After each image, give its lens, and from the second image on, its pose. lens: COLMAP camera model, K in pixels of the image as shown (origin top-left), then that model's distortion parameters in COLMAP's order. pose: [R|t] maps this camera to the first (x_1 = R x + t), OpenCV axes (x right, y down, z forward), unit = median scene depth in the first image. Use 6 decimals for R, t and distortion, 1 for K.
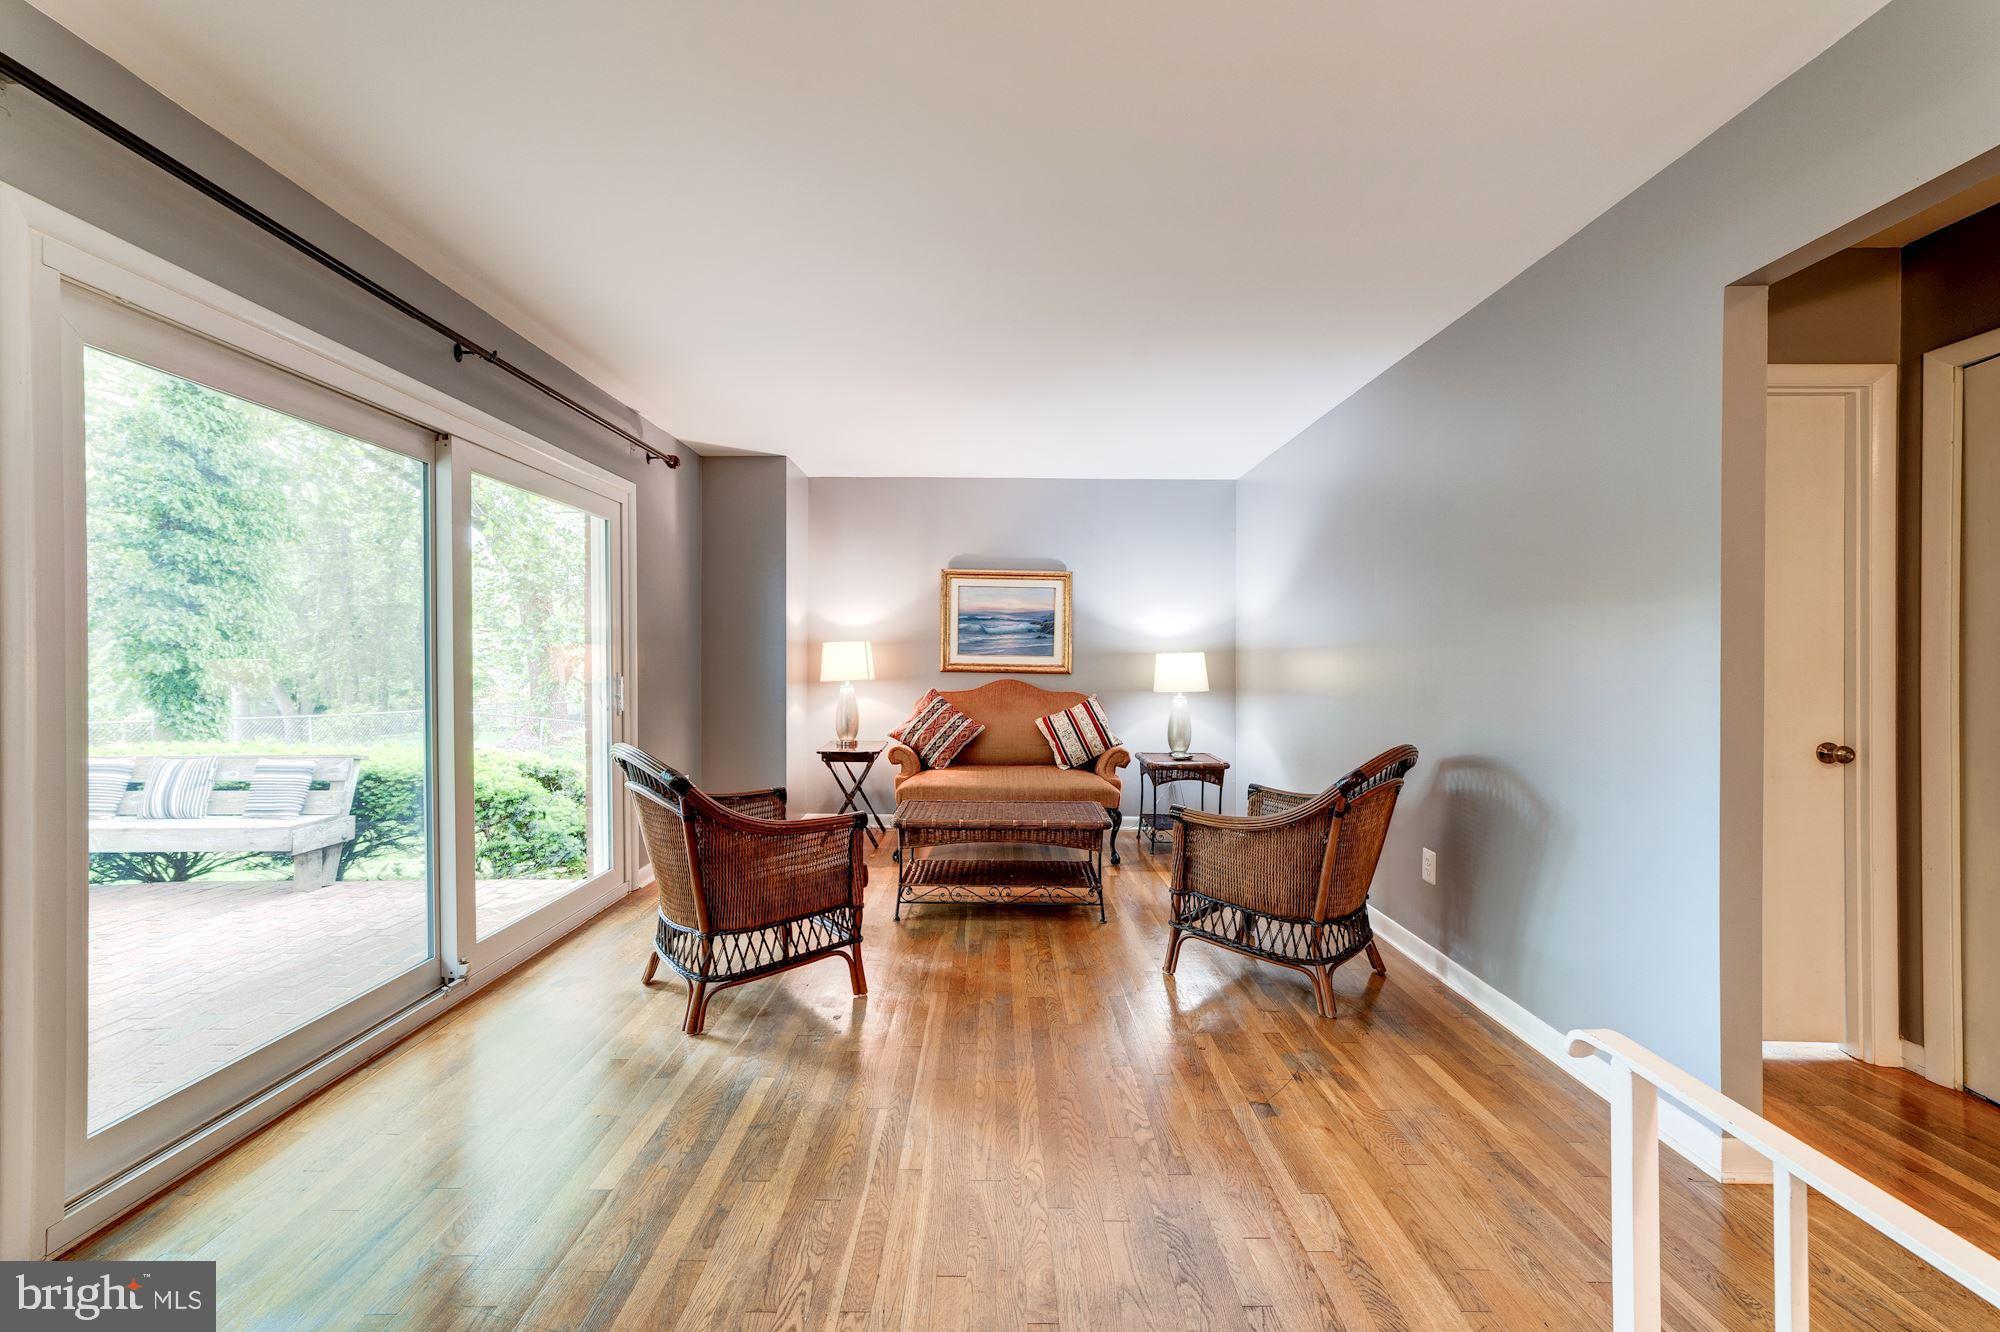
lens RADIAL K [[766.6, 0, 969.8], [0, 766.6, 649.4], [0, 0, 1]] dist [0.000826, 0.001498]
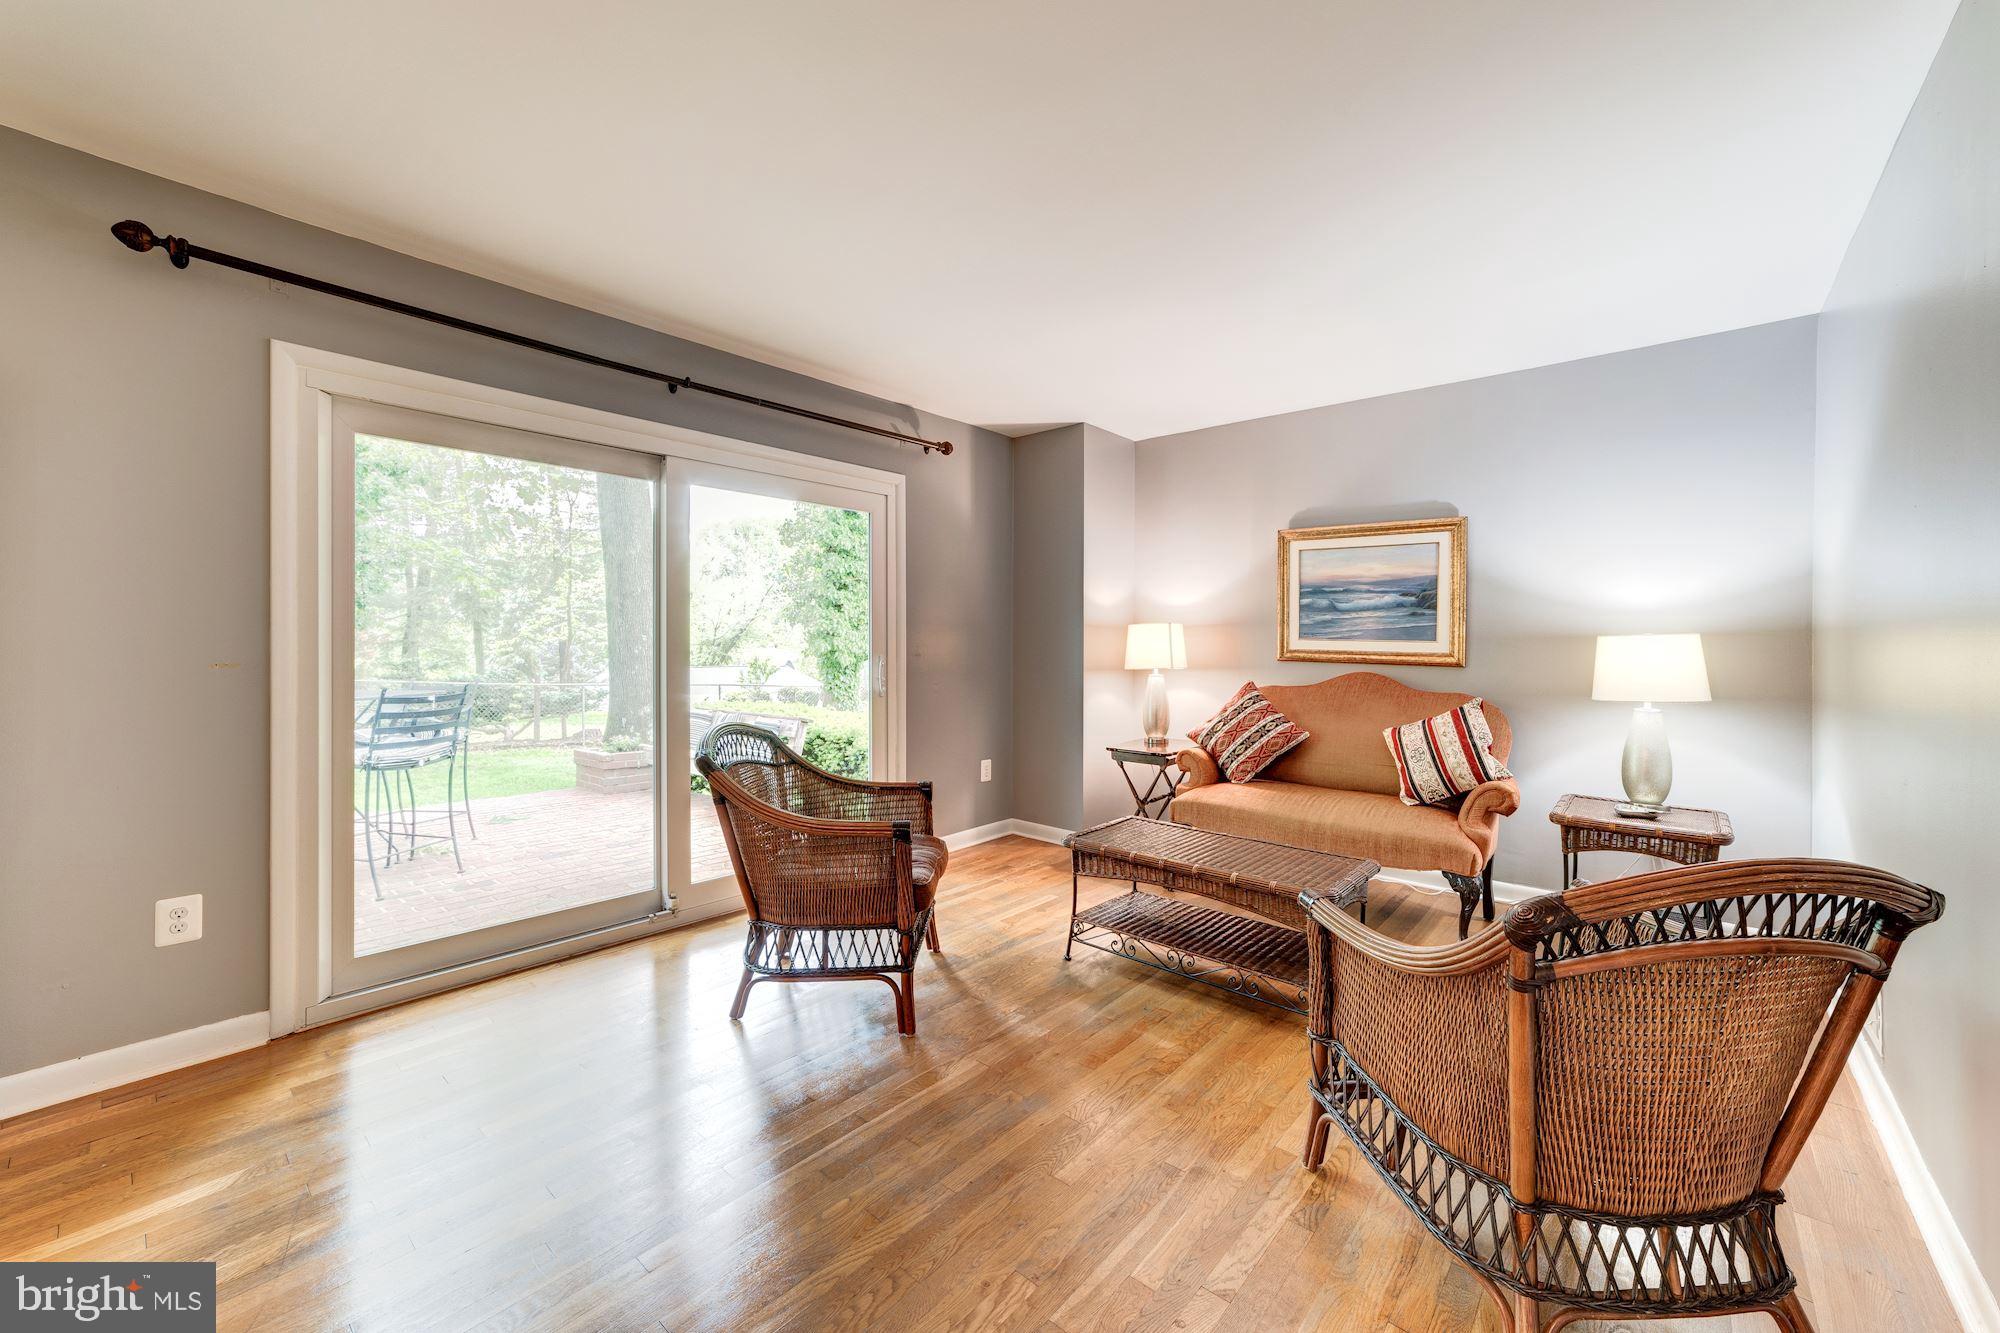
lens RADIAL K [[766.6, 0, 1017.4], [0, 766.6, 637.4], [0, 0, 1]] dist [0.000826, 0.001498]
pose [[0.766317, -0.002834, -0.642456, 0.288519], [0.004980, 0.999986, 0.001529, 0.003065], [0.642443, -0.004371, 0.766321, 0.241677]]
